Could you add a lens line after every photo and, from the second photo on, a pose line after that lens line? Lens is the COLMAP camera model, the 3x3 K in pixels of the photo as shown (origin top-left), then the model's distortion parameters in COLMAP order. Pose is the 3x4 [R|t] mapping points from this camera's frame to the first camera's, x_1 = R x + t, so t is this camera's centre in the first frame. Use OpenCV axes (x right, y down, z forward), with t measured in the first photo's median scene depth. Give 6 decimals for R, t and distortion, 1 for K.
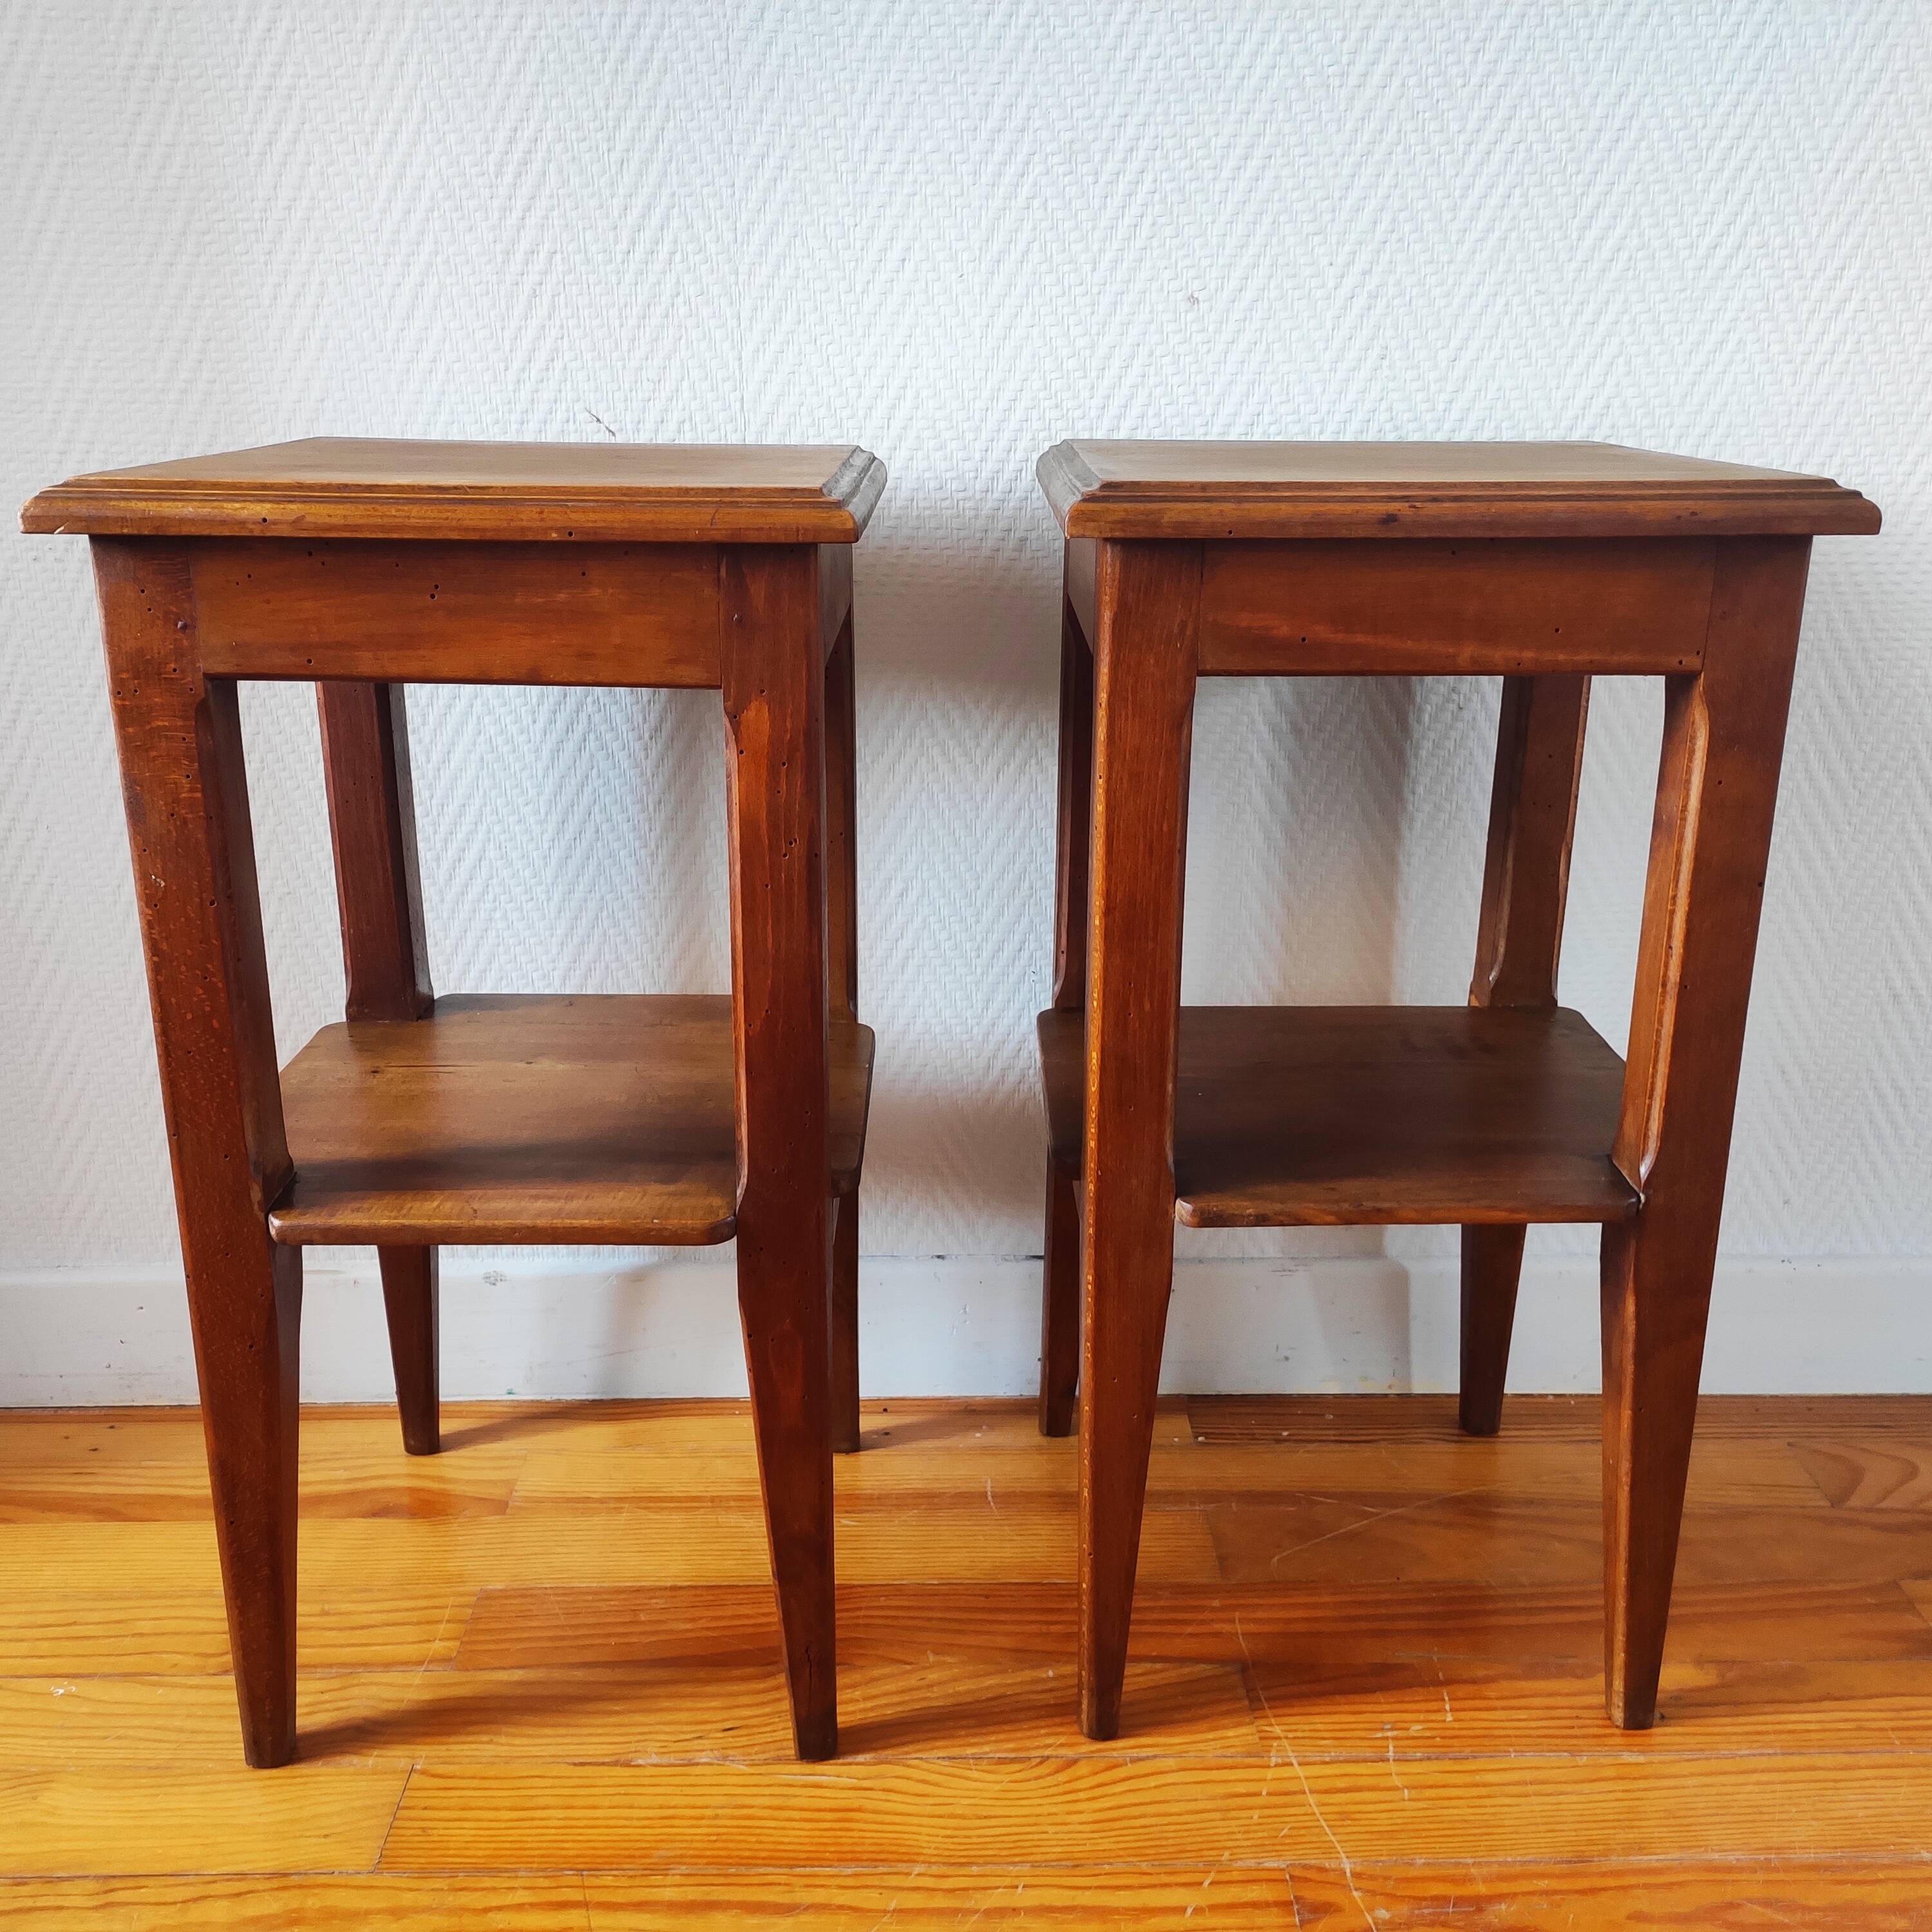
lens RADIAL K [[1925.0, 0, 967.1], [0, 1925.0, 971.3], [0, 0, 1]] dist [0.032675, 0.000000]
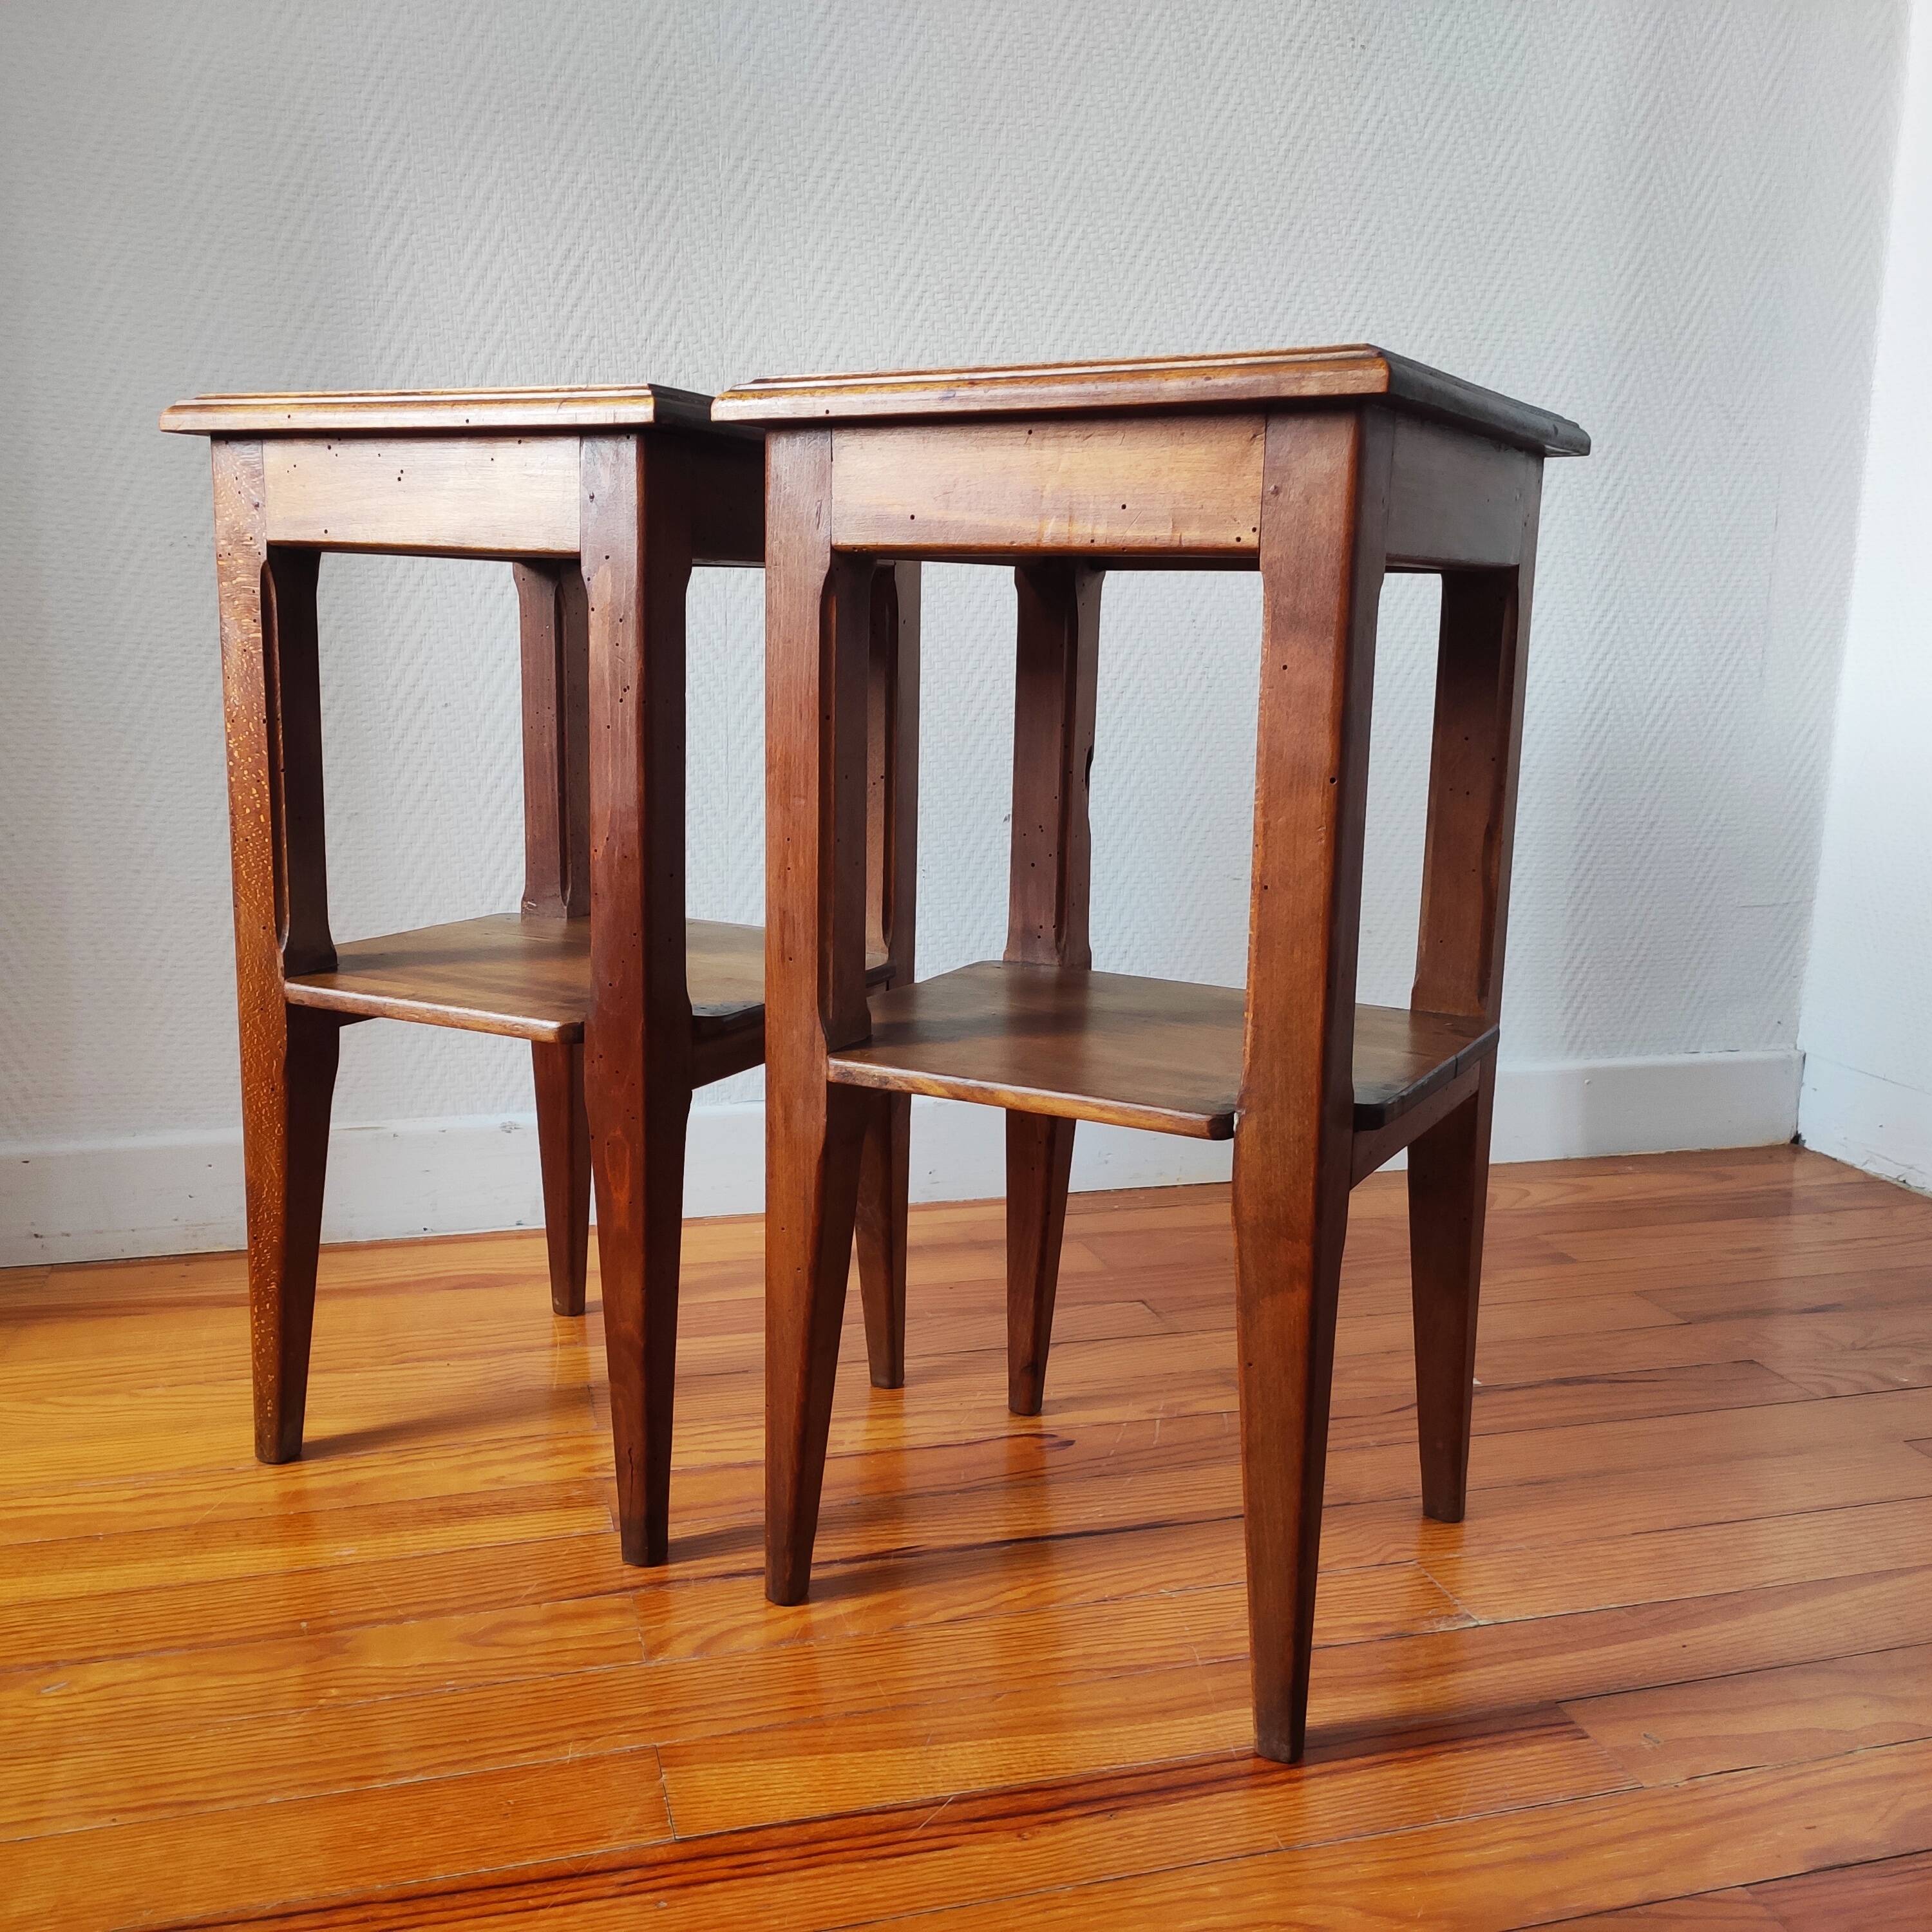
lens RADIAL K [[1925.0, 0, 972.1], [0, 1925.0, 973.7], [0, 0, 1]] dist [0.032675, 0.000000]
pose [[0.962873, -0.028531, 0.268443, -0.340993], [0.064281, 0.990029, -0.125345, 0.279127], [-0.262190, 0.137947, 0.955106, -0.344294]]
